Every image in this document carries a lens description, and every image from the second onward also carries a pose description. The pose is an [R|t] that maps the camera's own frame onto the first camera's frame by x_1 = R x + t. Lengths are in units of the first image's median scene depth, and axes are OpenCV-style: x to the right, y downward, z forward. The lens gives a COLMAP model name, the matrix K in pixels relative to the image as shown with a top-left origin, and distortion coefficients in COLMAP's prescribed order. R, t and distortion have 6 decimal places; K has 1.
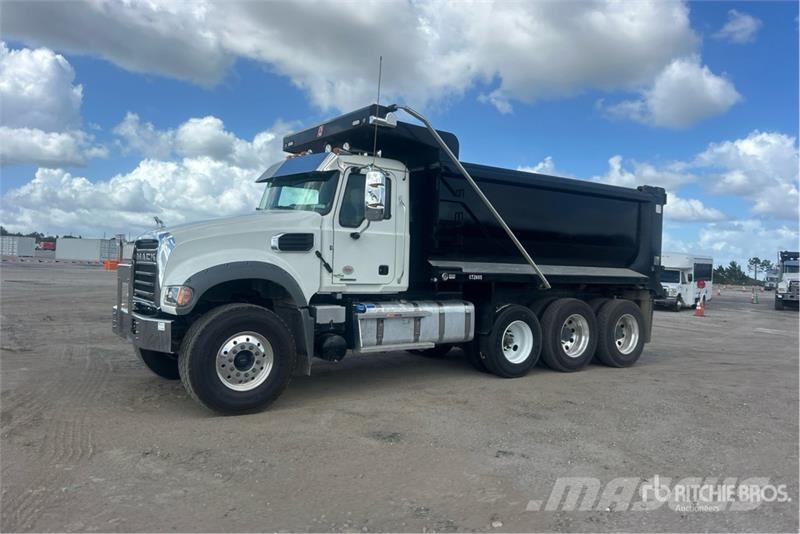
lens RADIAL K [[603.4, 0, 406.2], [0, 603.4, 258.8], [0, 0, 1]] dist [0.034141, -0.014680]
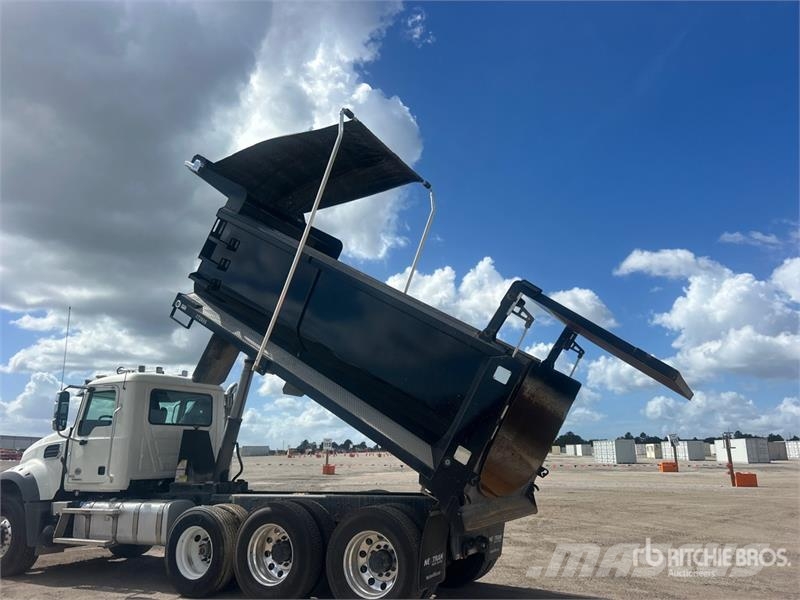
lens RADIAL K [[604.0, 0, 402.9], [0, 604.0, 304.3], [0, 0, 1]] dist [0.038318, -0.030107]
pose [[0.438593, -0.257887, -0.860889, 1.343041], [0.031920, 0.961808, -0.271856, 0.049328], [0.898119, 0.091755, 0.430074, 1.005541]]
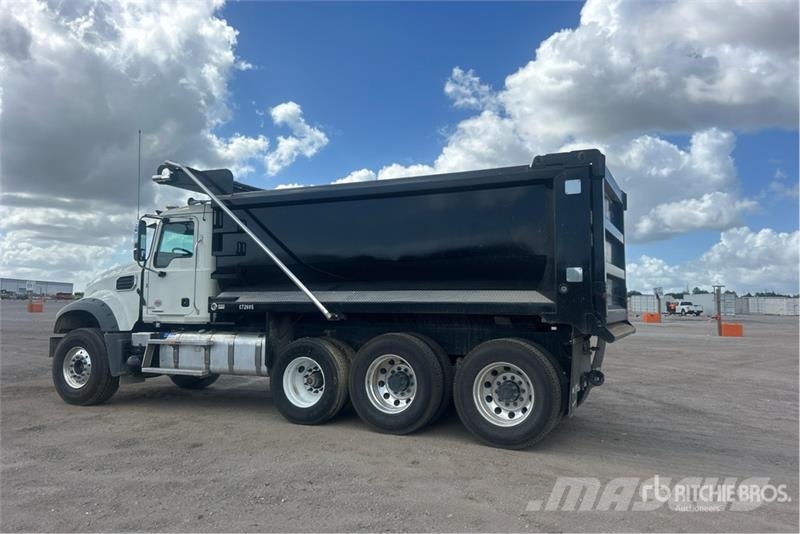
lens RADIAL K [[603.4, 0, 405.9], [0, 603.4, 259.8], [0, 0, 1]] dist [0.034141, -0.014680]
pose [[0.482379, -0.100197, -0.870213, 1.186579], [0.015867, 0.994273, -0.105686, 0.067103], [0.875819, 0.037173, 0.481207, 0.826406]]
